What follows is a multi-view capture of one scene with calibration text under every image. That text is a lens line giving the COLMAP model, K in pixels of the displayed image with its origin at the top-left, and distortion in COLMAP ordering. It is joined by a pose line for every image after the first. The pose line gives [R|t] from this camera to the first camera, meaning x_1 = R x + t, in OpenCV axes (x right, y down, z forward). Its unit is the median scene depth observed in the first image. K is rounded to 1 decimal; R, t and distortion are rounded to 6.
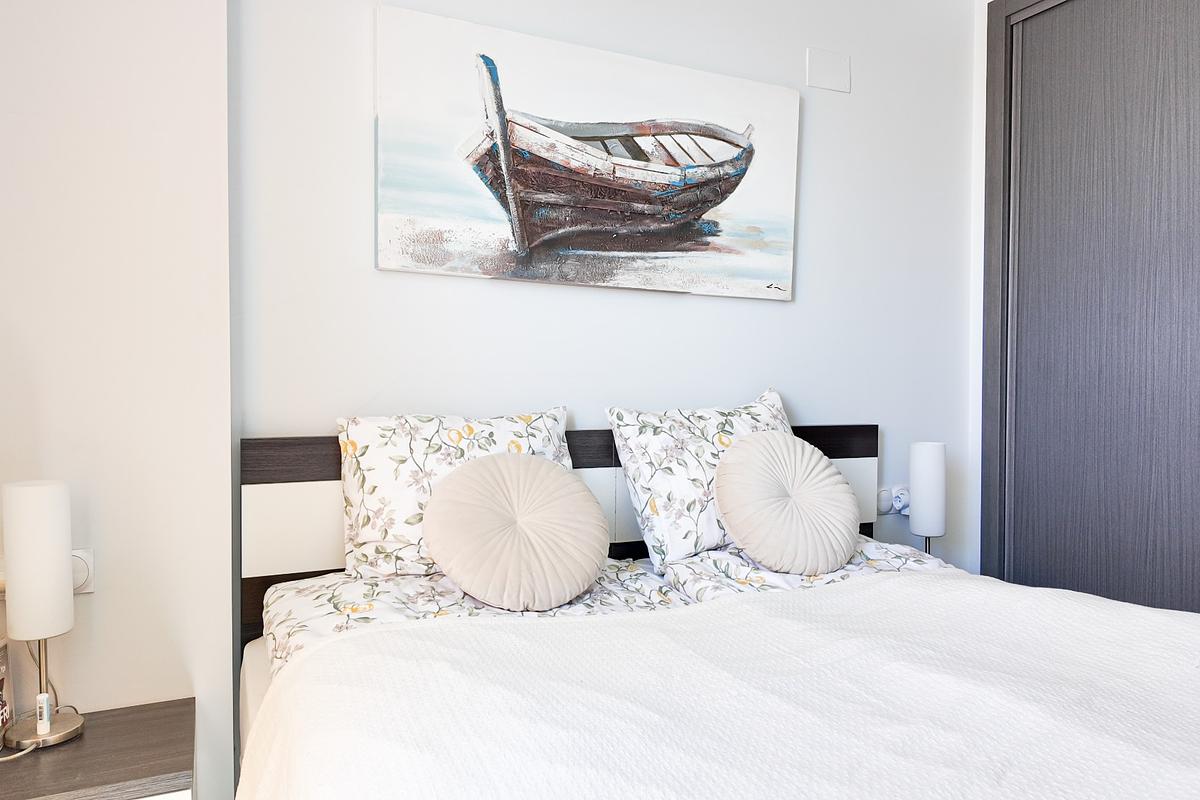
lens RADIAL K [[829.3, 0, 600.0], [0, 829.3, 400.0], [0, 0, 1]] dist [0.106836, -0.145957]
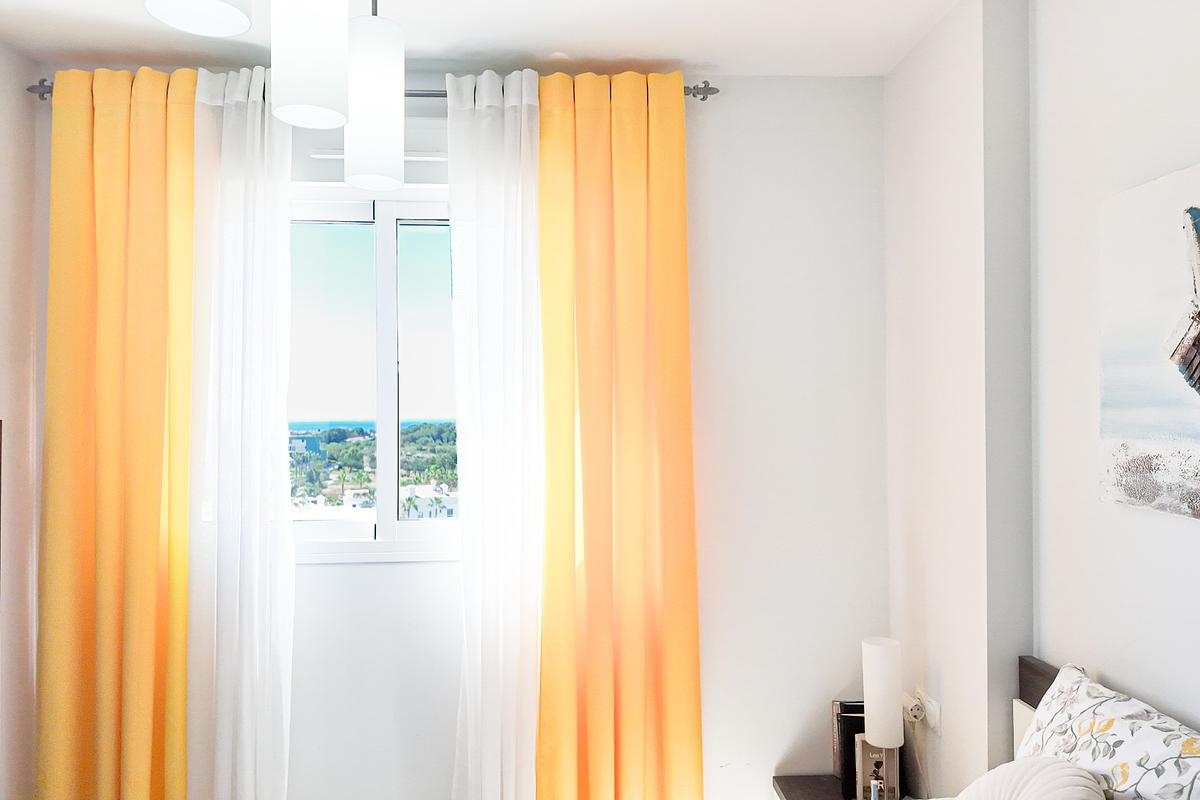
lens RADIAL K [[829.3, 0, 600.0], [0, 829.3, 400.0], [0, 0, 1]] dist [0.106836, -0.145957]
pose [[-0.366139, -0.021418, -0.930314, 0.706062], [-0.031101, 0.999458, -0.010769, -0.229859], [0.930040, 0.024991, -0.366607, 0.815547]]
